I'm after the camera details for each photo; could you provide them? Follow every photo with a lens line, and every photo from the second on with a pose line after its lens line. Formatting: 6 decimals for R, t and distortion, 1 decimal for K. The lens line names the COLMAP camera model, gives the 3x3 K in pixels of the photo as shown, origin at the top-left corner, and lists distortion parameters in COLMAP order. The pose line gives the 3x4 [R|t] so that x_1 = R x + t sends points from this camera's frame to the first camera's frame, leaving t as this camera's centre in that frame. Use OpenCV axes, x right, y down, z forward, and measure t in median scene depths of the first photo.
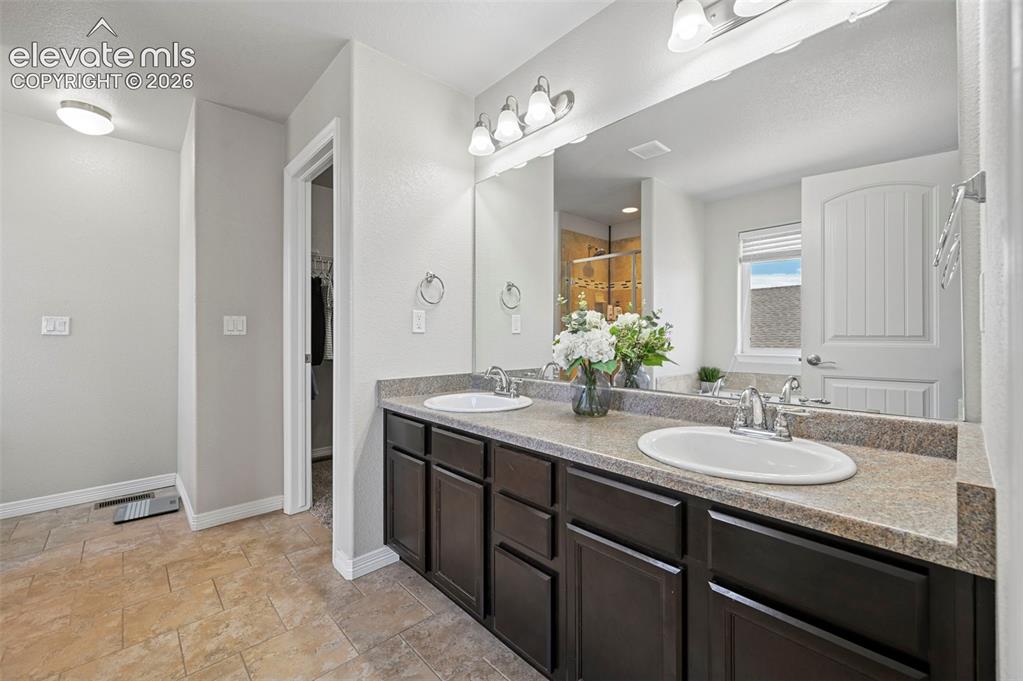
lens RADIAL K [[403.8, 0, 513.5], [0, 403.8, 336.0], [0, 0, 1]] dist [-0.001471, -0.000268]
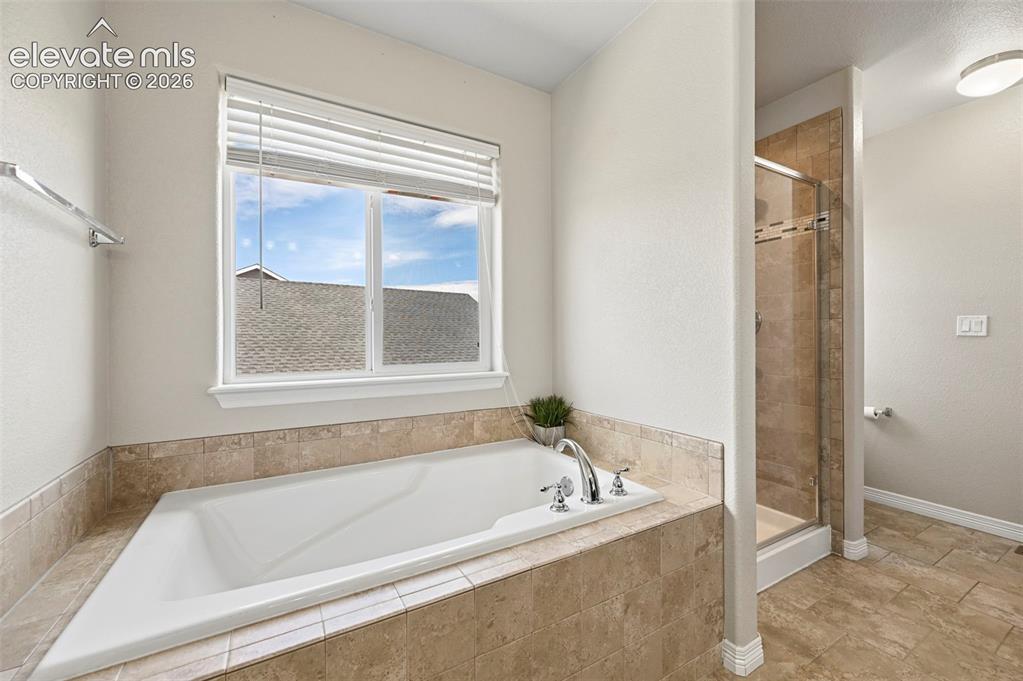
lens RADIAL K [[403.8, 0, 512.1], [0, 403.8, 339.9], [0, 0, 1]] dist [-0.001471, -0.000268]
pose [[-0.241590, 0.003787, -0.970371, -0.020527], [0.001712, 0.999992, 0.003477, 0.001334], [0.970377, -0.000821, -0.241595, 0.273740]]
